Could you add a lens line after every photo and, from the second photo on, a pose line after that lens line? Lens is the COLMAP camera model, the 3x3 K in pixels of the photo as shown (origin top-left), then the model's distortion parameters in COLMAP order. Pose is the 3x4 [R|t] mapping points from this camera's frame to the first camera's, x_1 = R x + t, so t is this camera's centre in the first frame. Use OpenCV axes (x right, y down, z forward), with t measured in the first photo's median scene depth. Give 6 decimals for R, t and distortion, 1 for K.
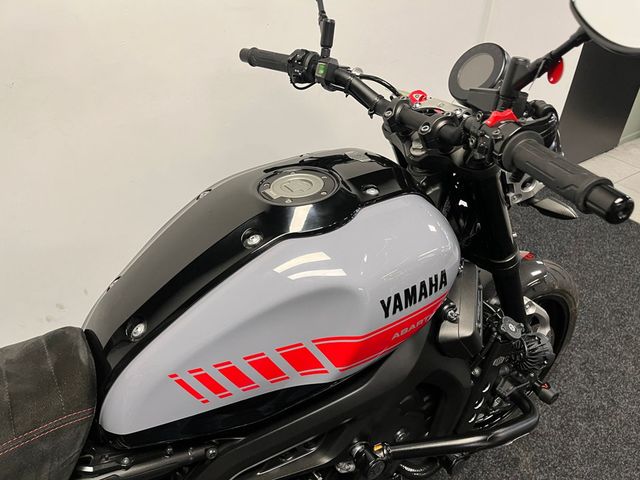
lens RADIAL K [[482.1, 0, 321.6], [0, 482.1, 244.5], [0, 0, 1]] dist [0.078611, -0.097327]
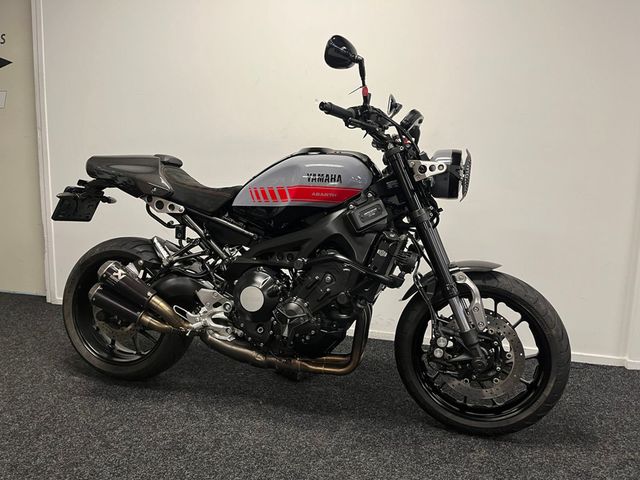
lens RADIAL K [[482.1, 0, 321.6], [0, 482.1, 244.5], [0, 0, 1]] dist [0.078611, -0.097327]
pose [[0.658306, 0.107444, -0.745043, 2.149752], [-0.451166, 0.848603, -0.276264, 1.122633], [0.602563, 0.518004, 0.607116, -0.380496]]
